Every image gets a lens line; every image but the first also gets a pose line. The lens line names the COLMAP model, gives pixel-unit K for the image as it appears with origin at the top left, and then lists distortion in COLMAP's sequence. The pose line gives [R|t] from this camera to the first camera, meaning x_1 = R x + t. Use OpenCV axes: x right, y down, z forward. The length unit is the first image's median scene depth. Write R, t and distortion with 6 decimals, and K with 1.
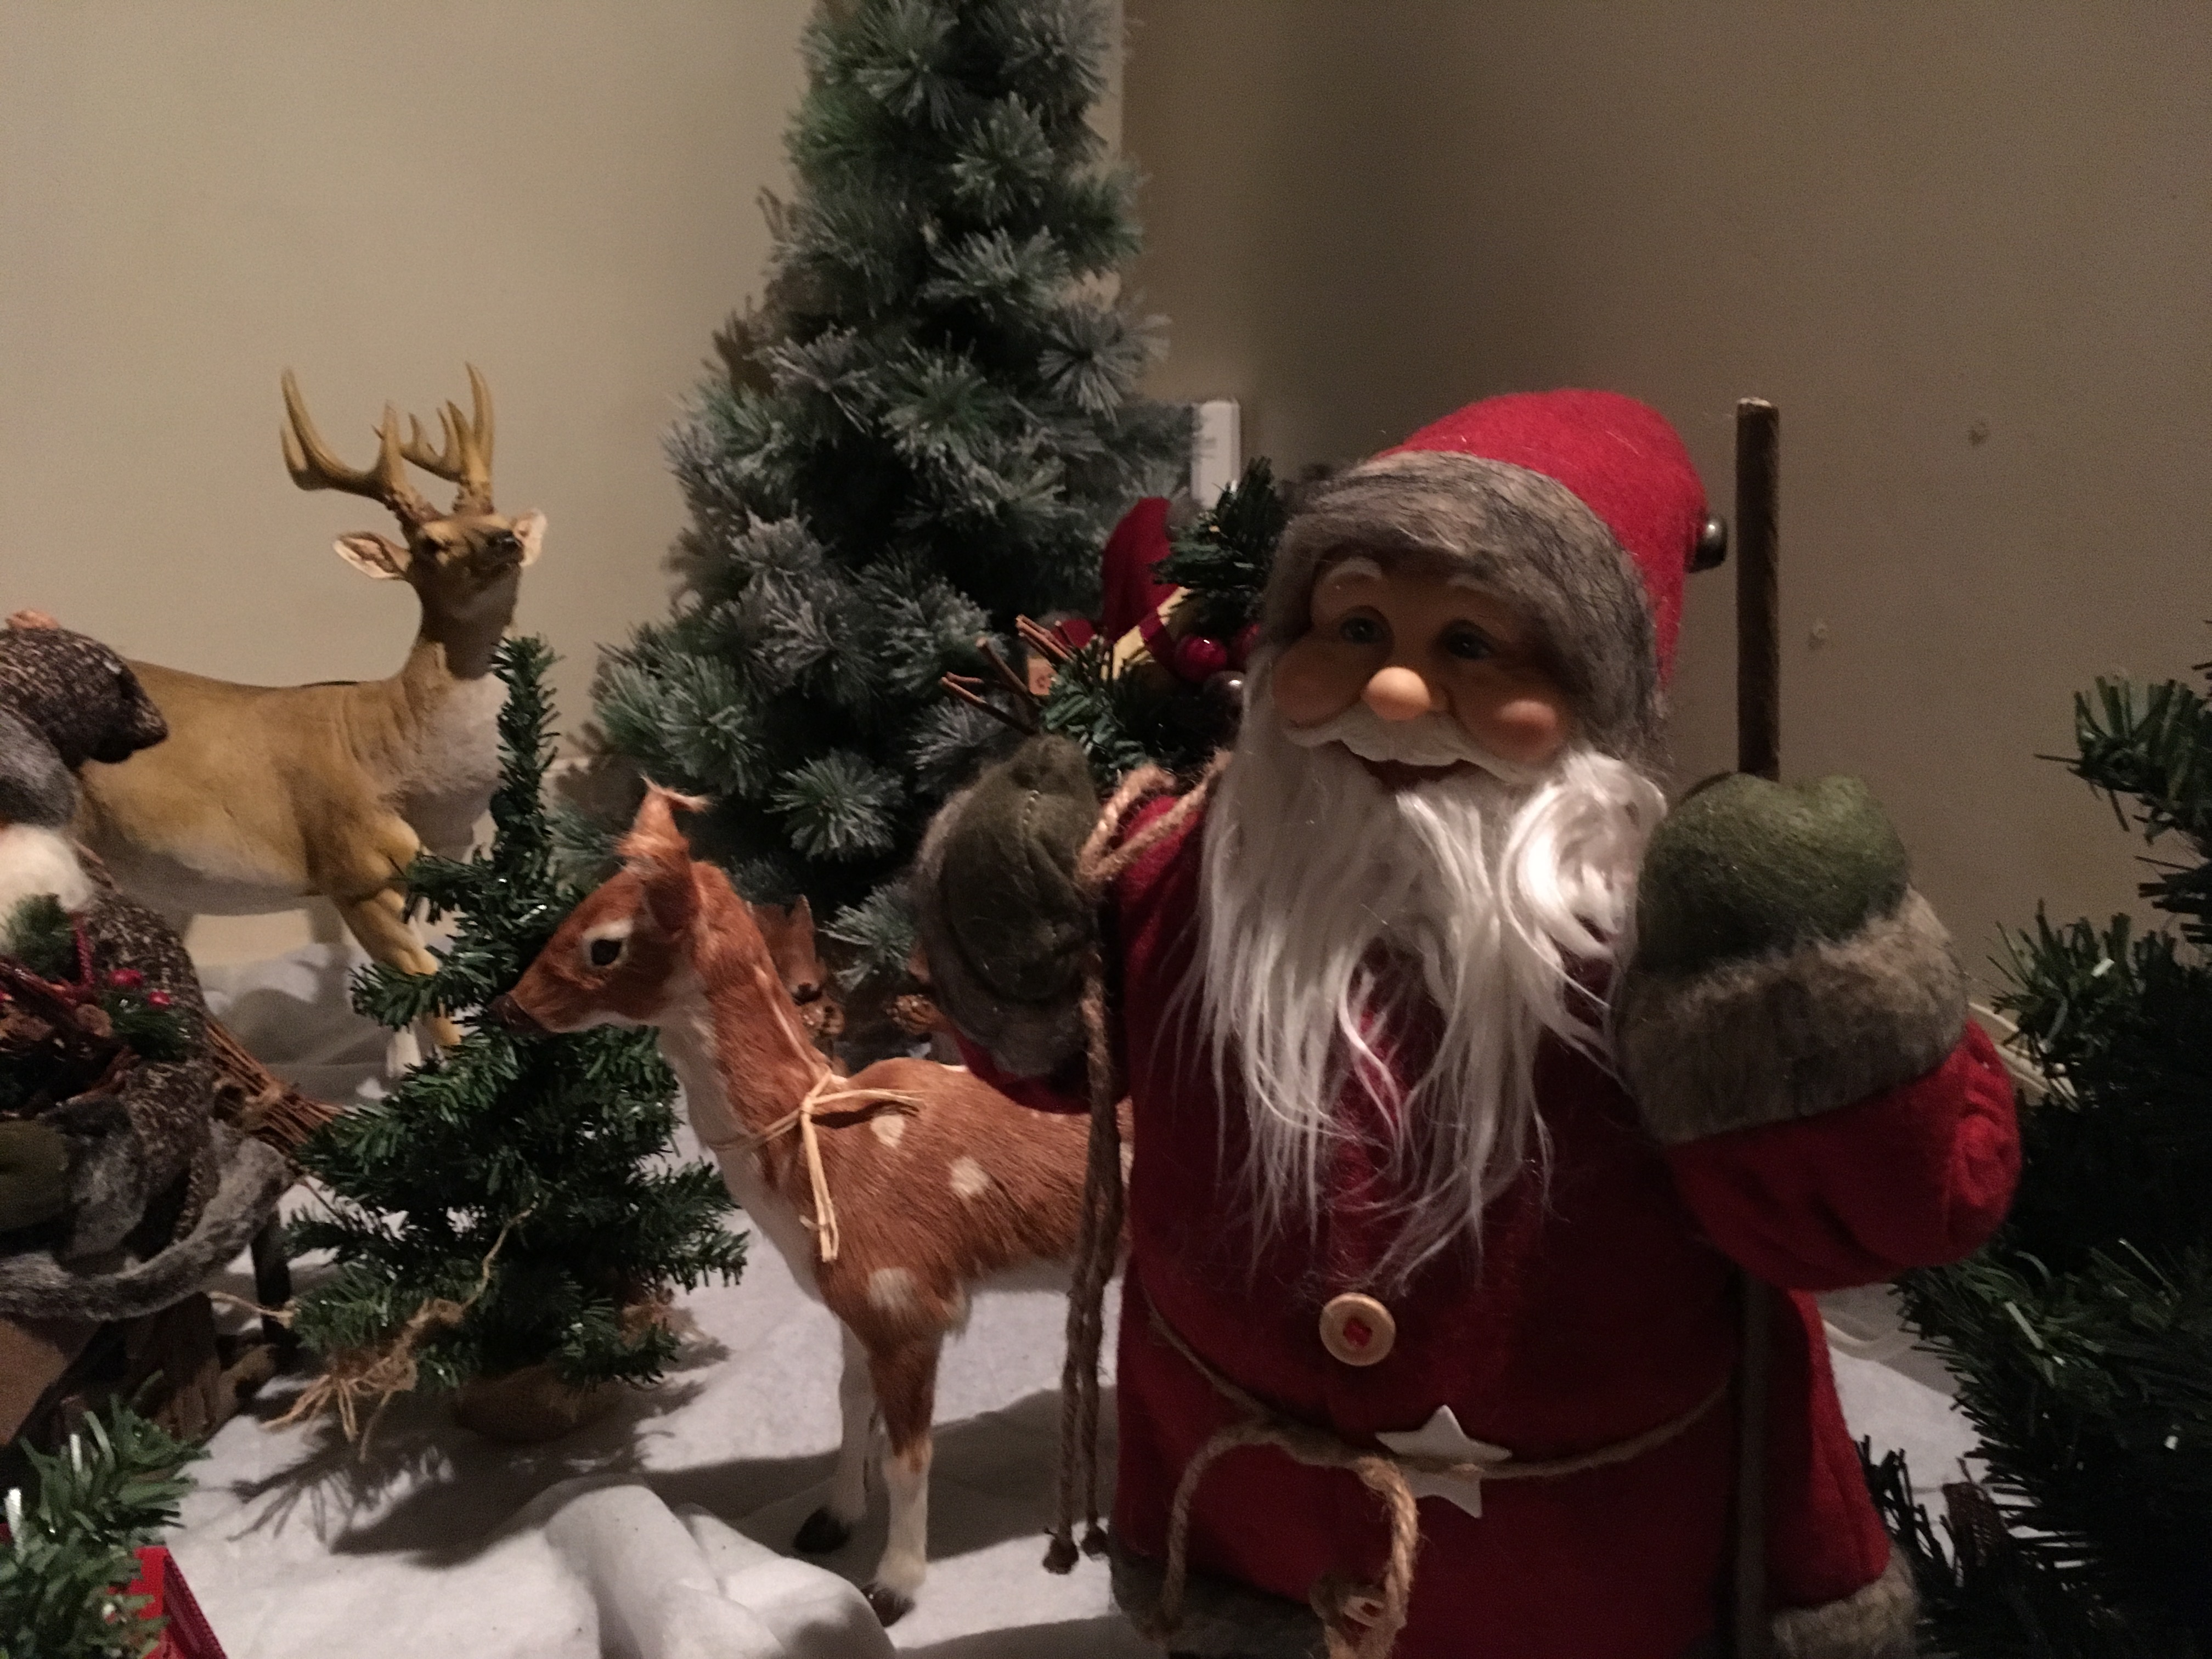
lens RADIAL K [[1903.6, 0, 1106.0], [0, 1903.6, 829.5], [0, 0, 1]] dist [0.070580, -0.100737]
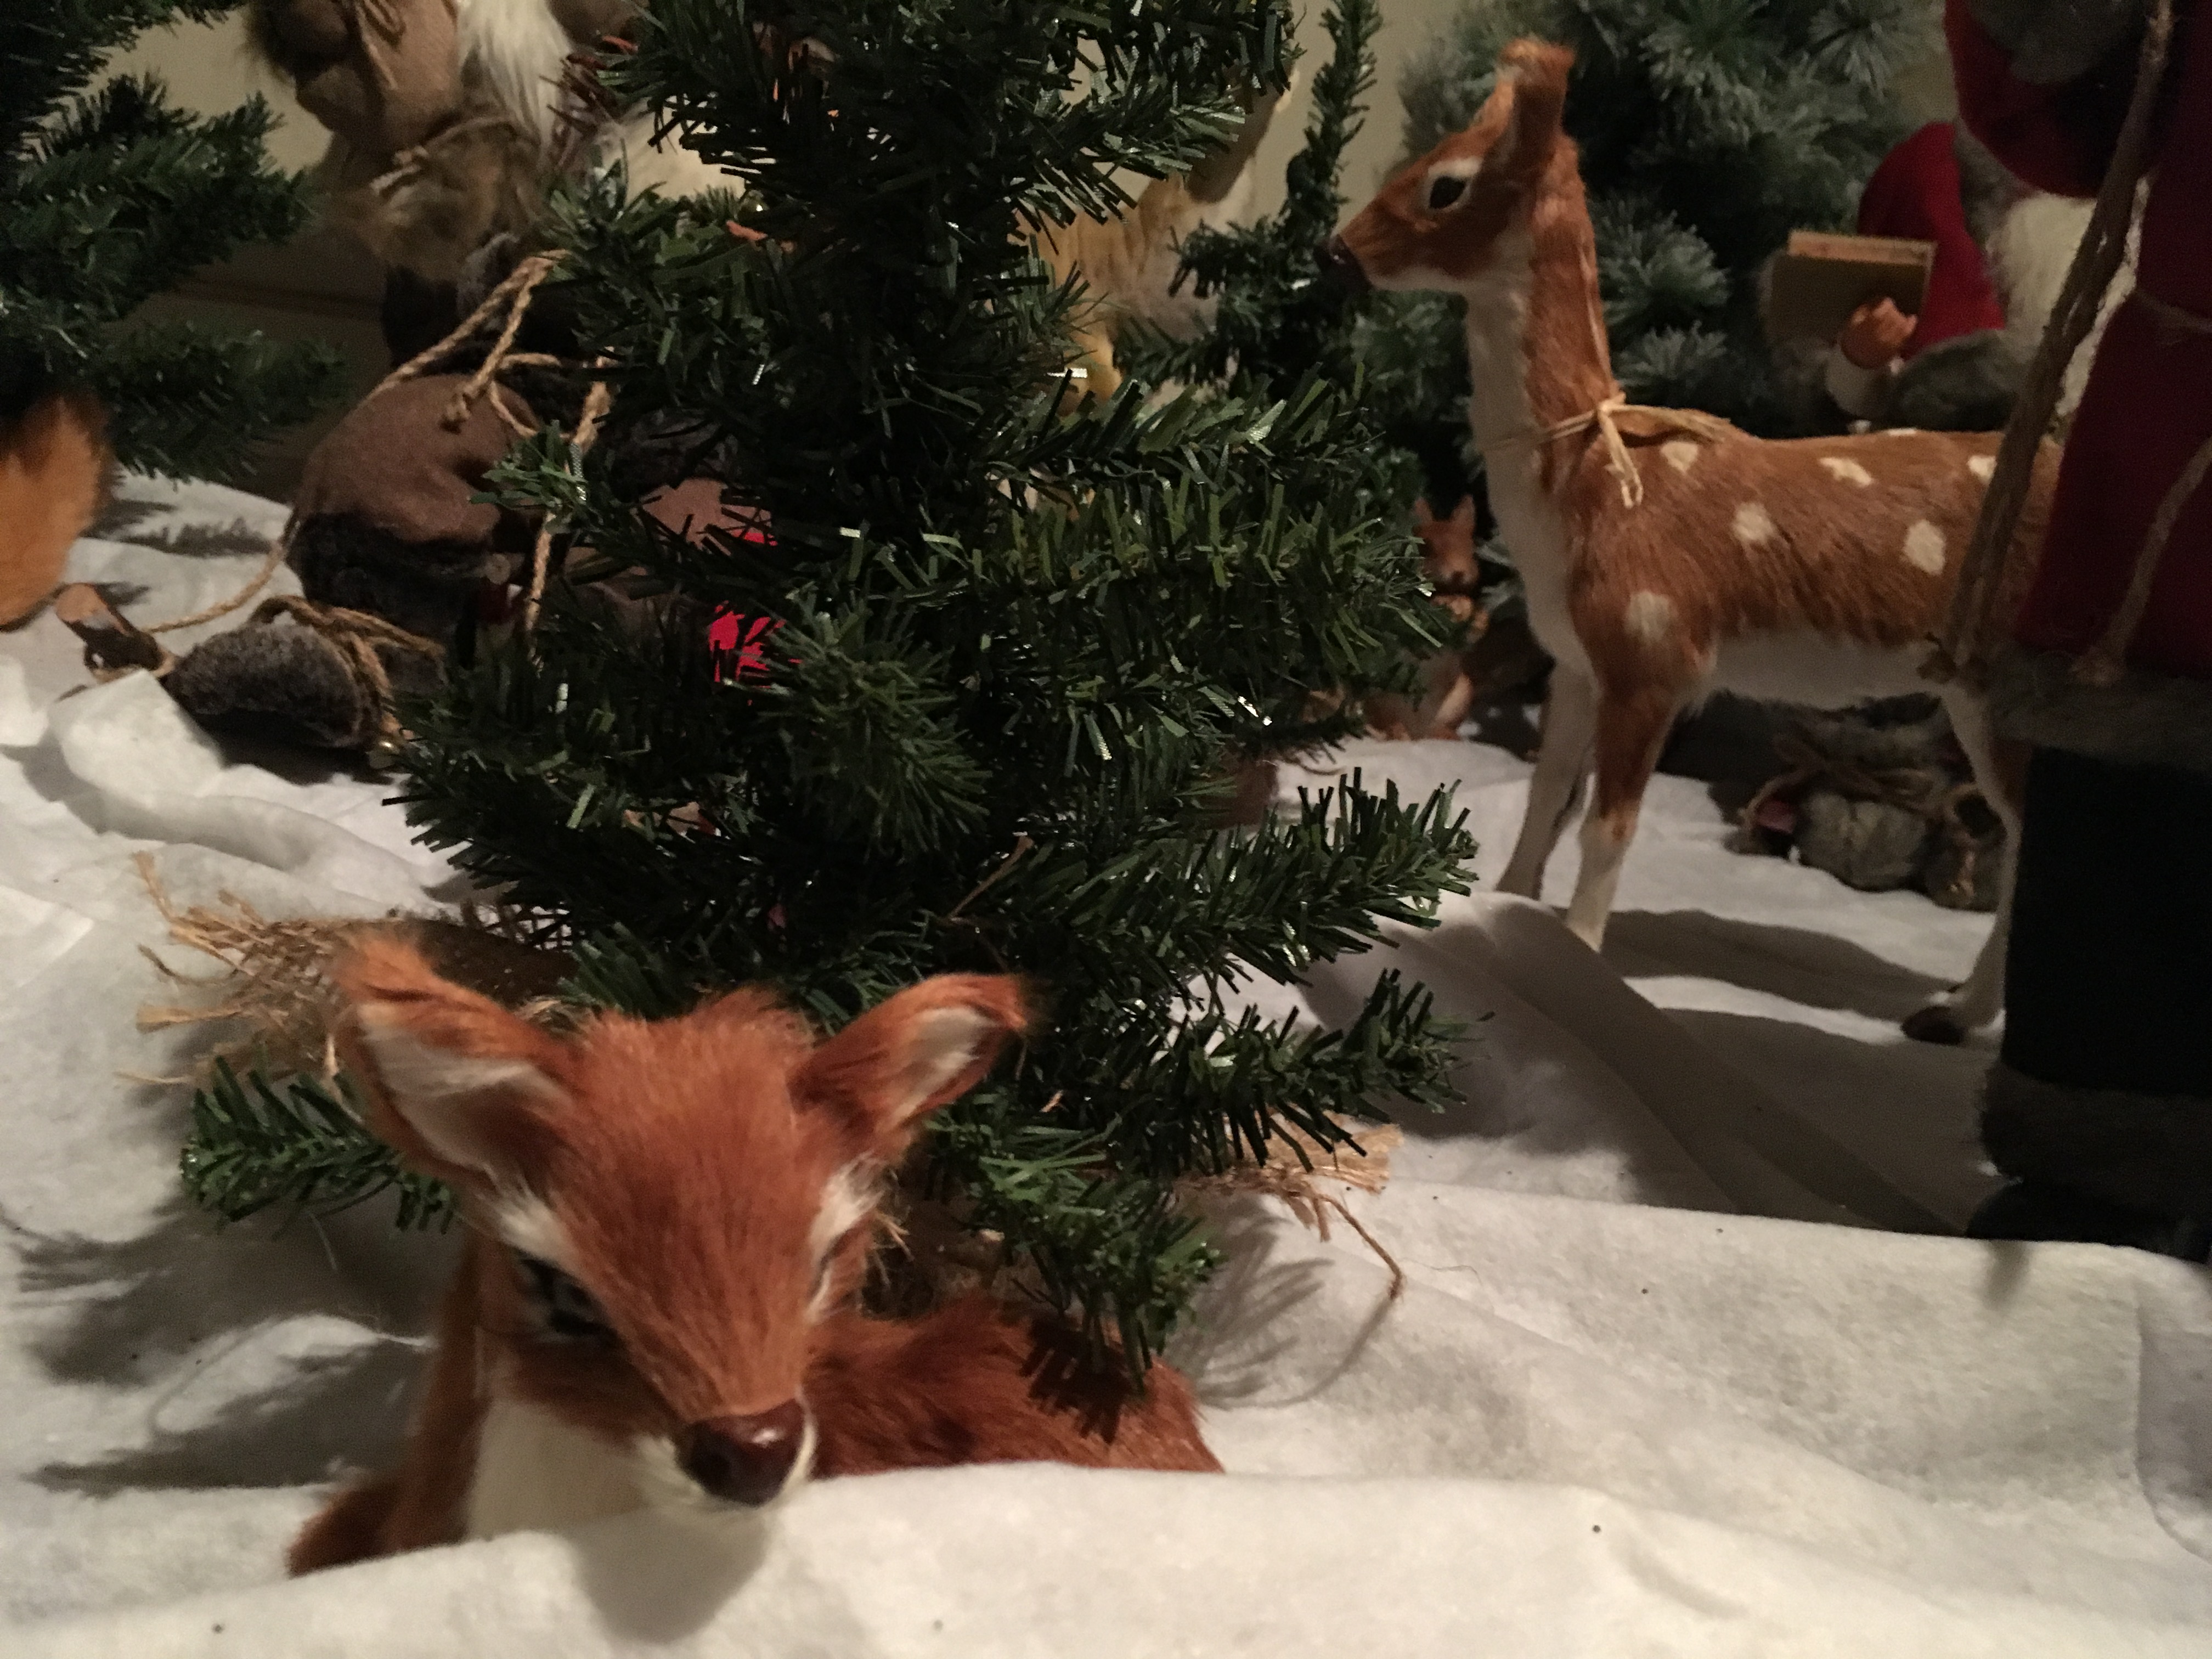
lens RADIAL K [[1911.5, 0, 1098.6], [0, 1911.5, 837.3], [0, 0, 1]] dist [0.069053, -0.097094]
pose [[0.952669, 0.198782, -0.230017, -0.212810], [-0.201935, 0.979348, 0.009999, 0.634781], [0.227255, 0.036923, 0.973135, 0.017046]]
